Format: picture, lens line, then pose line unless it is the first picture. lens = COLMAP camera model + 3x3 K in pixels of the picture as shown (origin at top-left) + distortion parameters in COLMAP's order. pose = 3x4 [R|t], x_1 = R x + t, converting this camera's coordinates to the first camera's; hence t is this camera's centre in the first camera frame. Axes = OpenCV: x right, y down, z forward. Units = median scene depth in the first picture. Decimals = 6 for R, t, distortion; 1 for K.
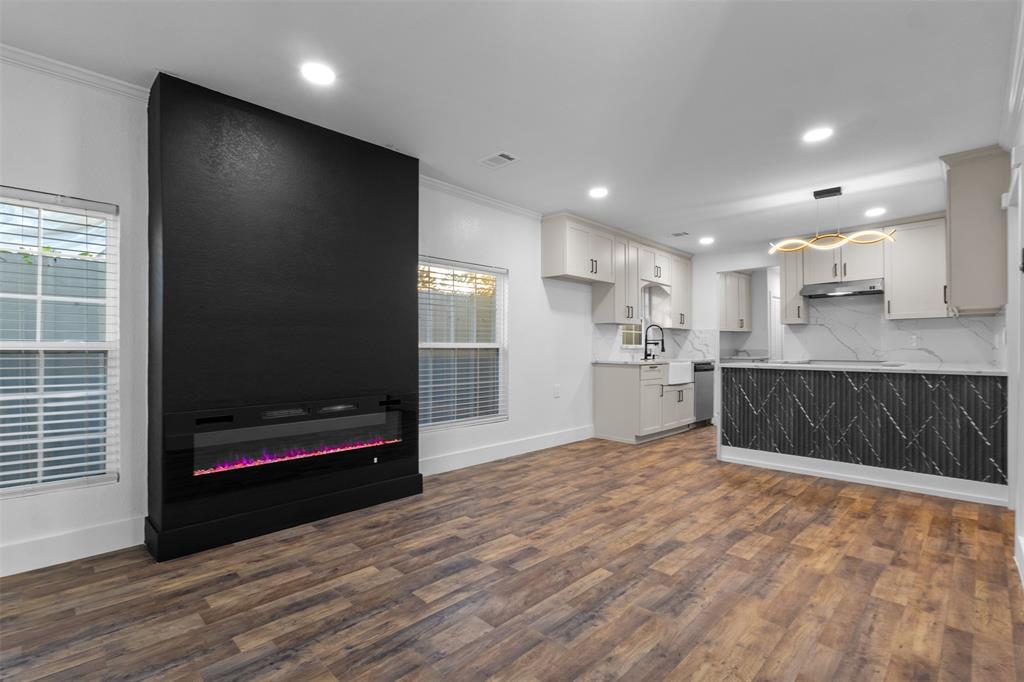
lens RADIAL K [[472.6, 0, 513.6], [0, 472.6, 343.7], [0, 0, 1]] dist [0.007436, 0.000174]
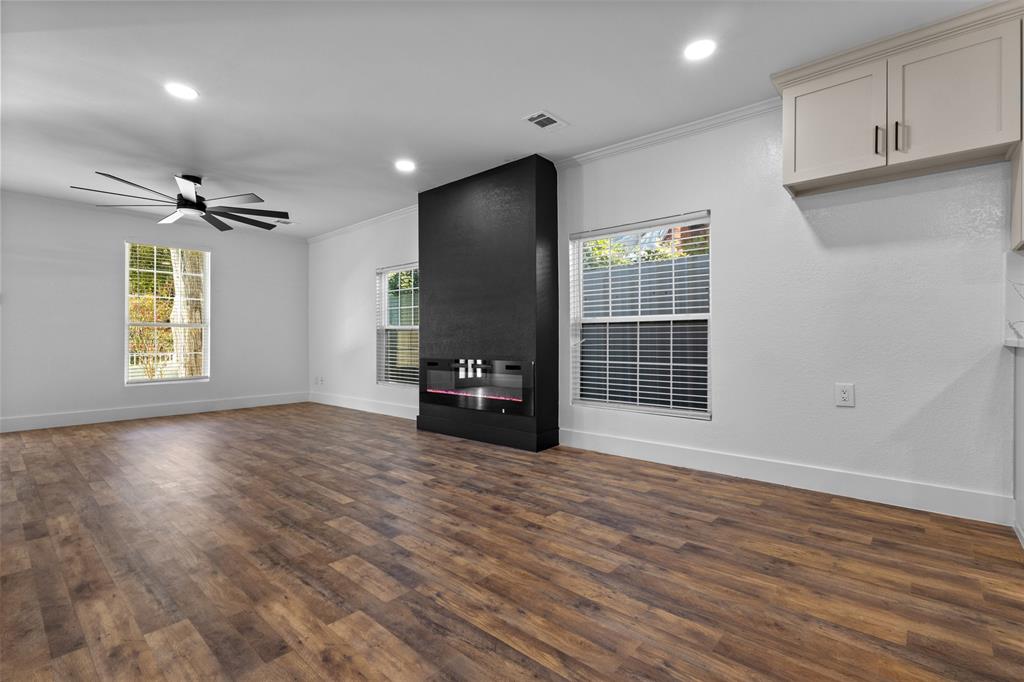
lens RADIAL K [[472.6, 0, 509.1], [0, 472.6, 340.3], [0, 0, 1]] dist [0.007436, 0.000174]
pose [[0.044980, -0.003967, -0.998980, 0.890868], [0.008072, 0.999961, -0.003607, 0.053230], [0.998955, -0.007902, 0.045010, 0.860525]]
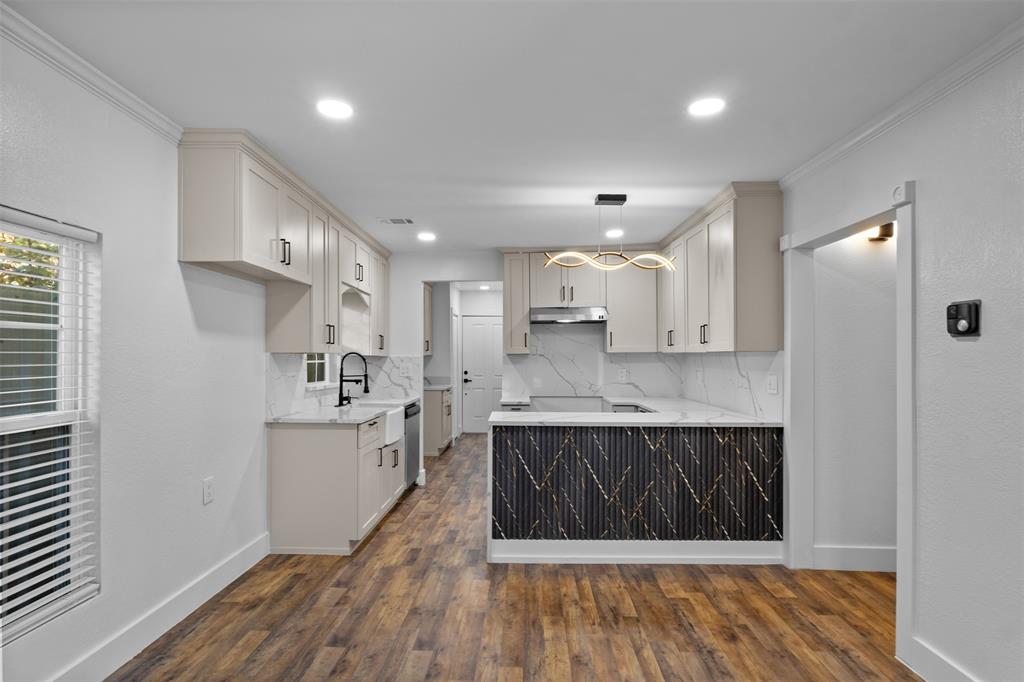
lens RADIAL K [[538.1, 0, 507.5], [0, 538.1, 356.7], [0, 0, 1]] dist [-0.005169, 0.000625]
pose [[0.739465, 0.001141, 0.673194, -0.084354], [-0.005700, 0.999973, 0.004567, -0.067326], [-0.673171, -0.007215, 0.739452, 0.526478]]
